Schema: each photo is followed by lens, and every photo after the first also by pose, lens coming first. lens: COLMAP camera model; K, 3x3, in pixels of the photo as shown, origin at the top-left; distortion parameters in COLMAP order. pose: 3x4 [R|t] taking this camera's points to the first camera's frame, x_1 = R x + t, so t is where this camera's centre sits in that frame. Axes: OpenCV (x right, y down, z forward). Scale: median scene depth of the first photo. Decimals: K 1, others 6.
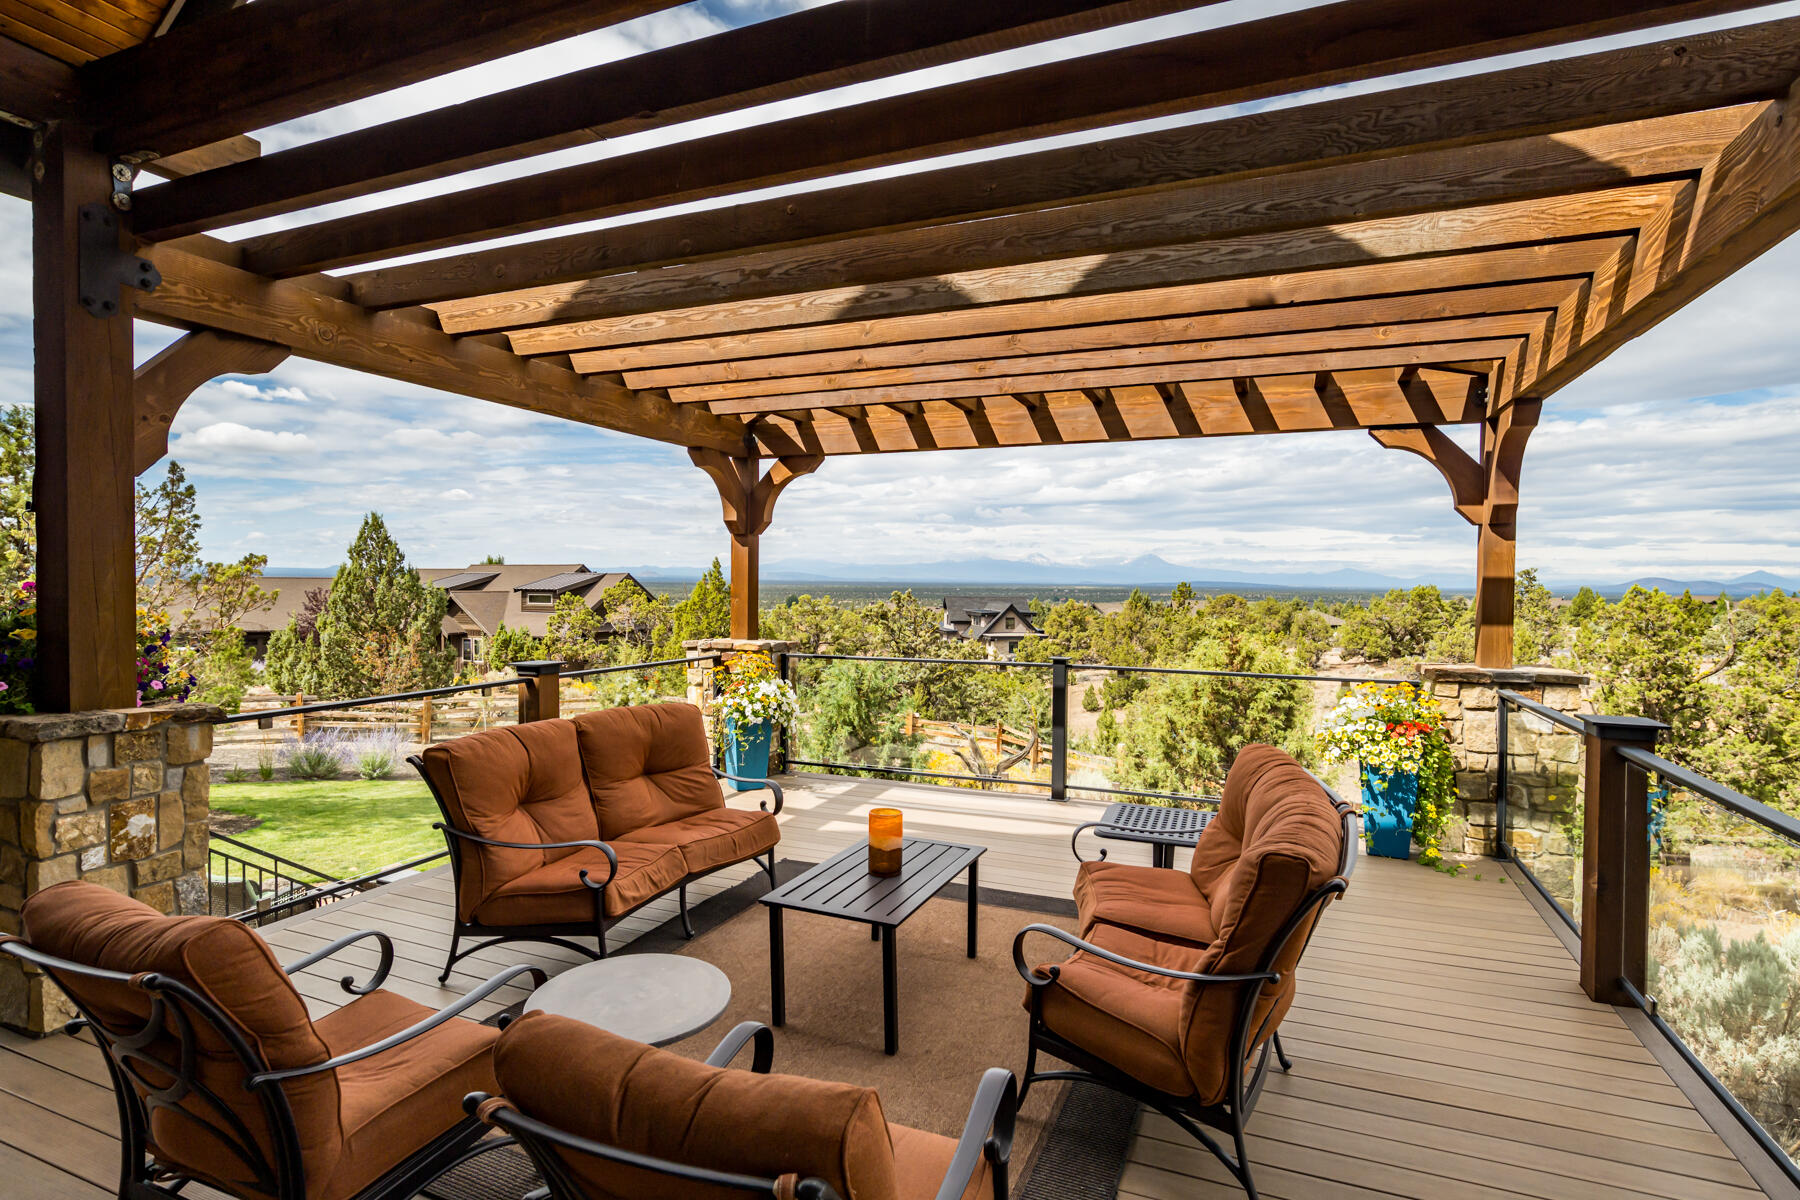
lens RADIAL K [[941.5, 0, 872.5], [0, 941.5, 603.1], [0, 0, 1]] dist [-0.010102, 0.007236]
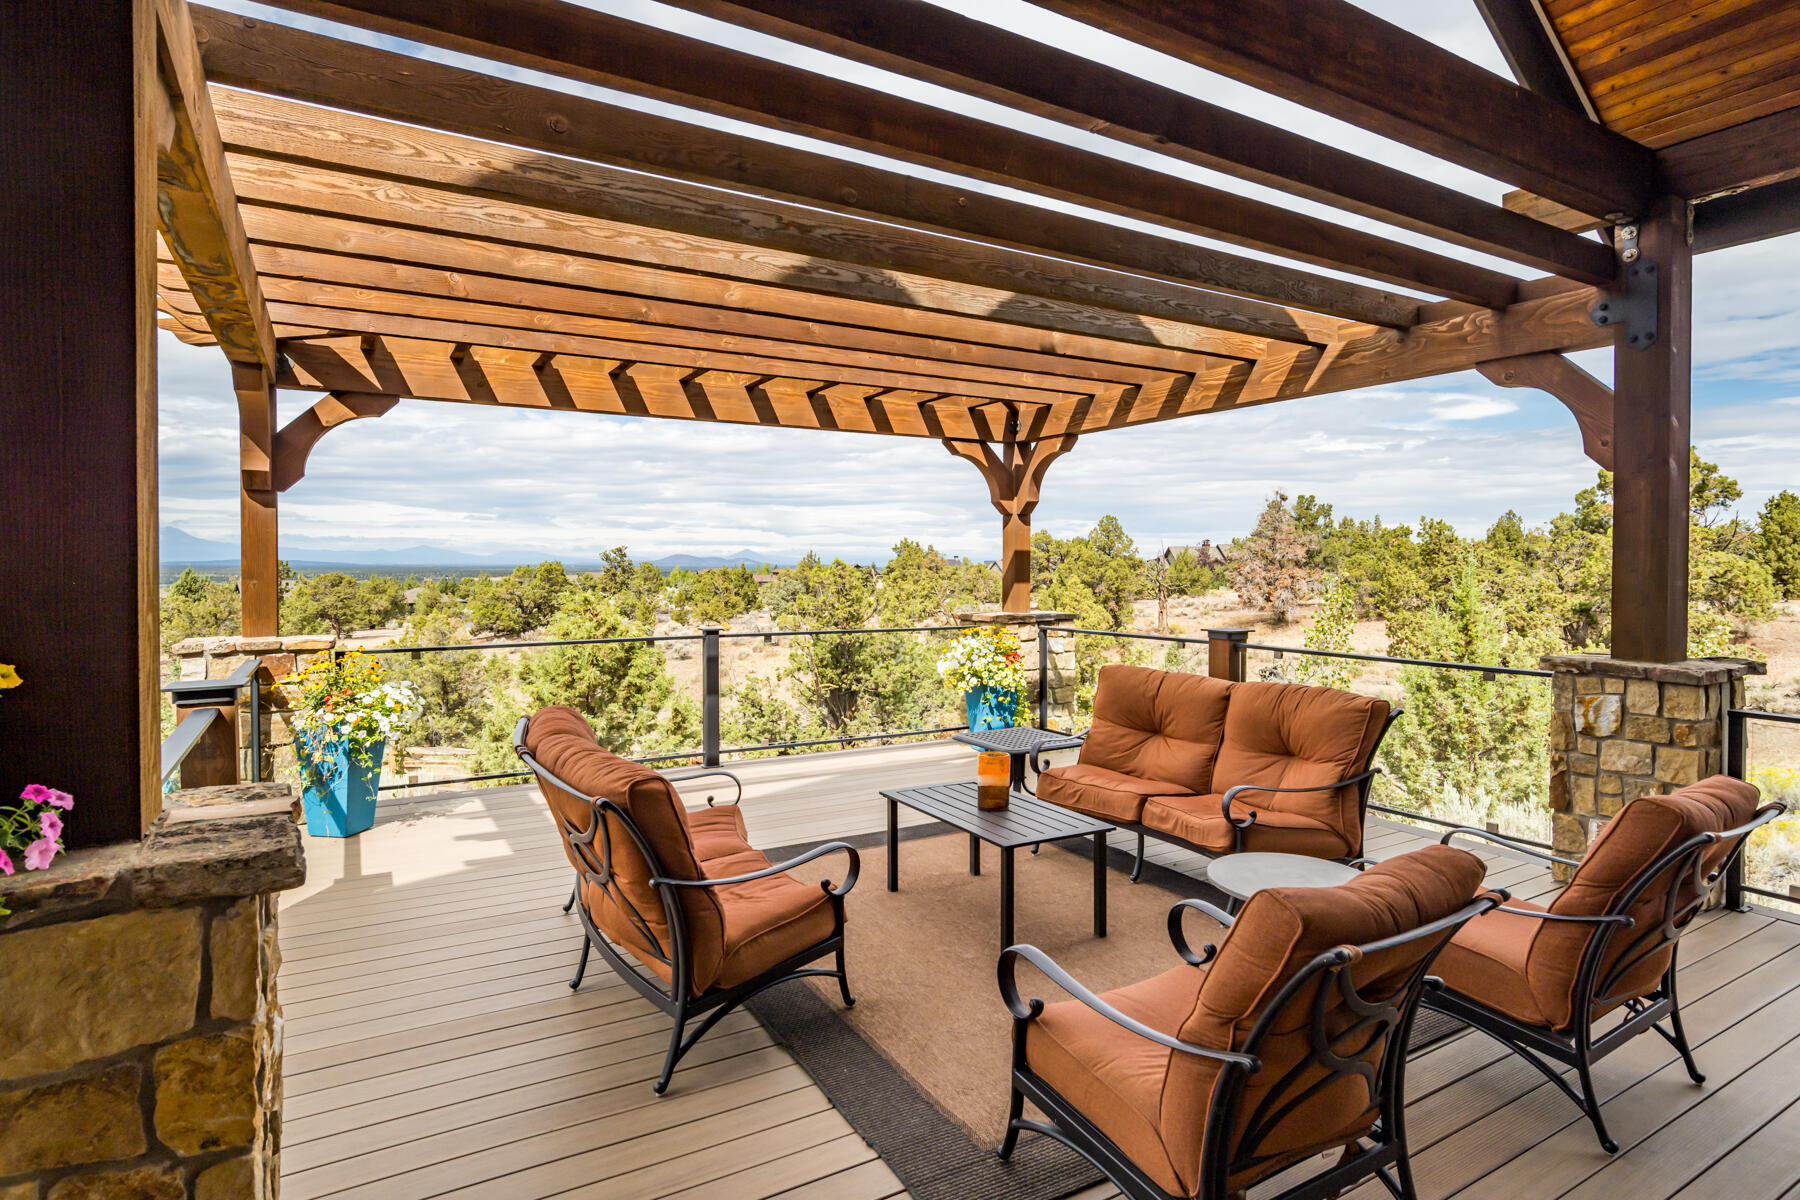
lens RADIAL K [[941.5, 0, 891.2], [0, 941.5, 578.6], [0, 0, 1]] dist [-0.010102, 0.007236]
pose [[0.596643, -0.021450, 0.802220, -0.184181], [0.022799, 0.999692, 0.009774, -0.000800], [-0.802183, 0.012458, 0.596949, 0.080775]]
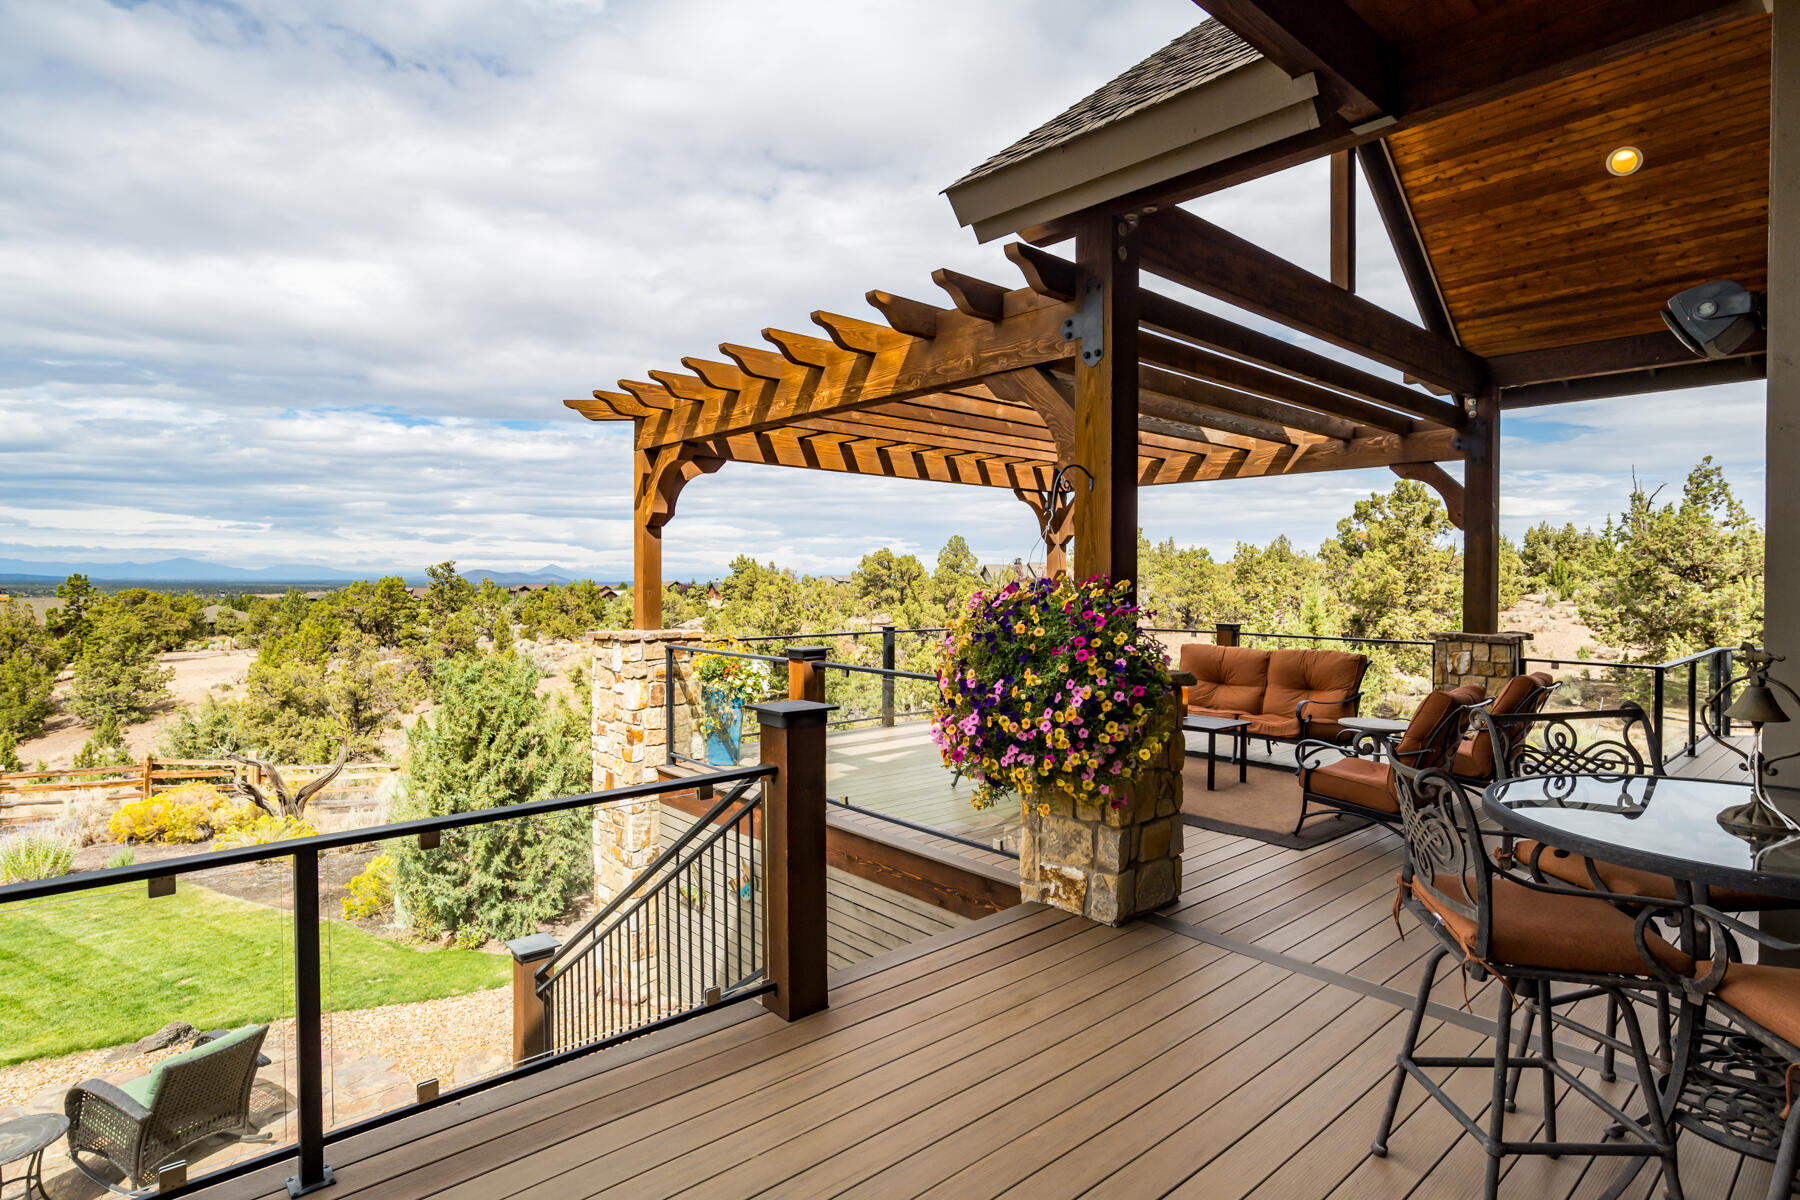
lens RADIAL K [[941.5, 0, 934.6], [0, 941.5, 596.4], [0, 0, 1]] dist [-0.010102, 0.007236]
pose [[0.405514, -0.022882, 0.913802, -0.365209], [0.021093, 0.999655, 0.015672, -0.002767], [-0.913845, 0.012919, 0.405857, 0.119944]]
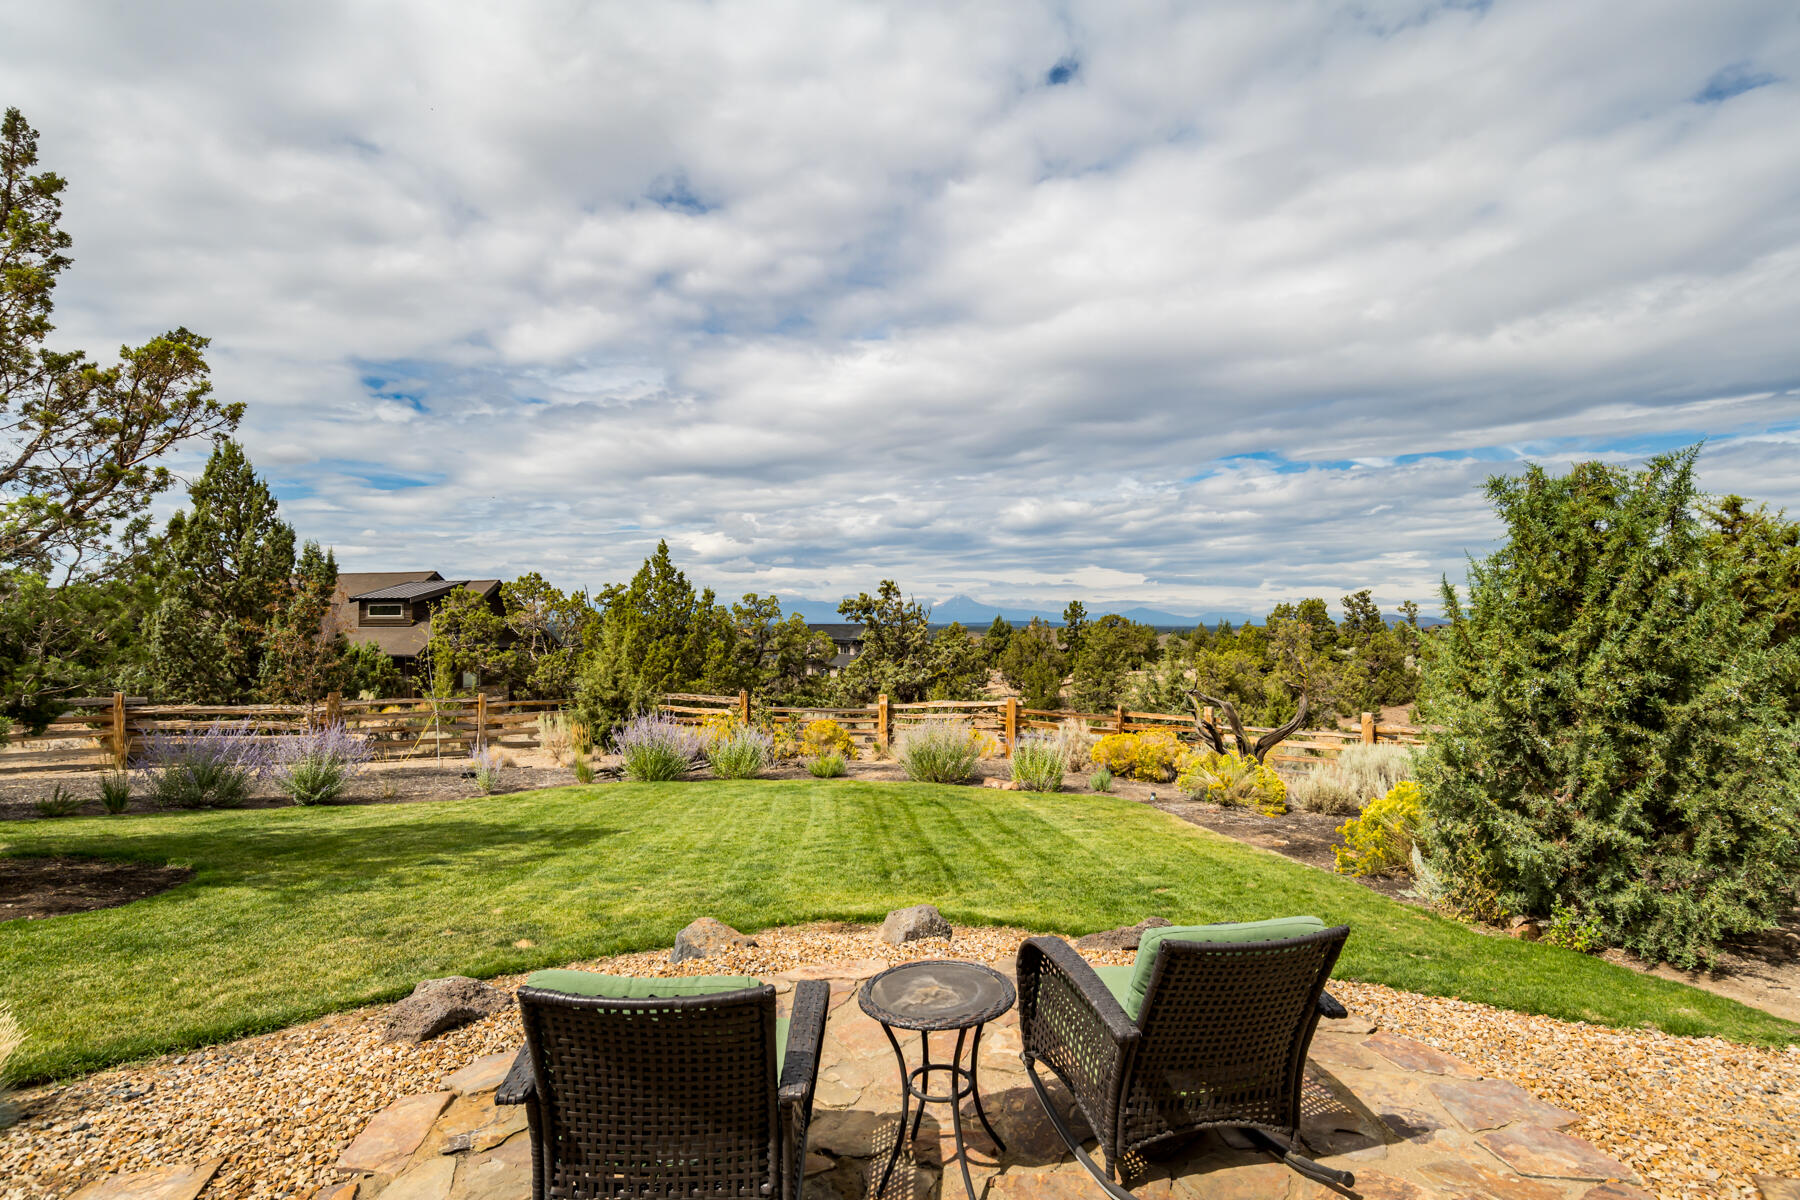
lens RADIAL K [[941.5, 0, 894.7], [0, 941.5, 599.5], [0, 0, 1]] dist [-0.010102, 0.007236]
pose [[0.975583, -0.002758, 0.219614, -0.279962], [0.013762, 0.998724, -0.048590, 0.085627], [-0.219200, 0.050426, 0.974376, 0.303170]]
